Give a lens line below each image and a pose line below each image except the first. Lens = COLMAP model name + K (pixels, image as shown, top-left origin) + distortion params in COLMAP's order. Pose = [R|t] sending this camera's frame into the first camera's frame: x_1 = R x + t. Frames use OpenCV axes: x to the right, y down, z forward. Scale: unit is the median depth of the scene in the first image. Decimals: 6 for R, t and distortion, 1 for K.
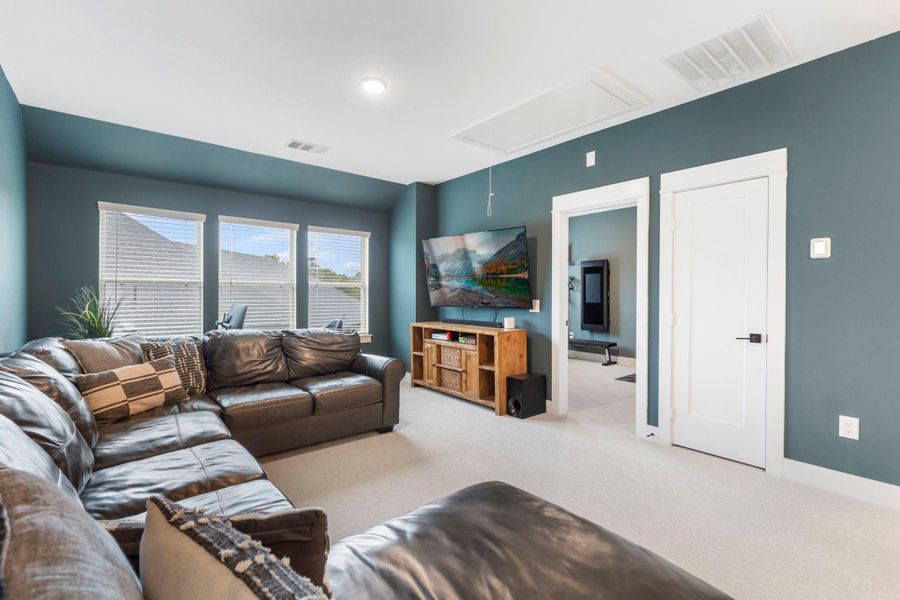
lens RADIAL K [[406.0, 0, 448.2], [0, 406.0, 296.4], [0, 0, 1]] dist [0.001837, -0.000608]
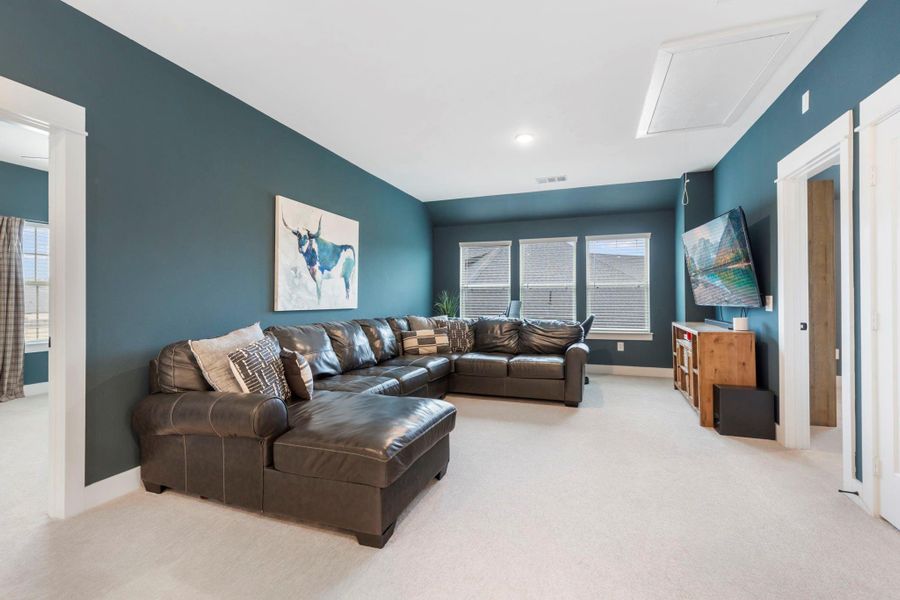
lens RADIAL K [[406.0, 0, 448.2], [0, 406.0, 296.4], [0, 0, 1]] dist [0.001837, -0.000608]
pose [[0.501386, -0.010448, -0.865160, 0.617882], [0.001140, 0.999934, -0.011415, 0.019332], [0.865223, 0.004737, 0.501365, 0.068907]]
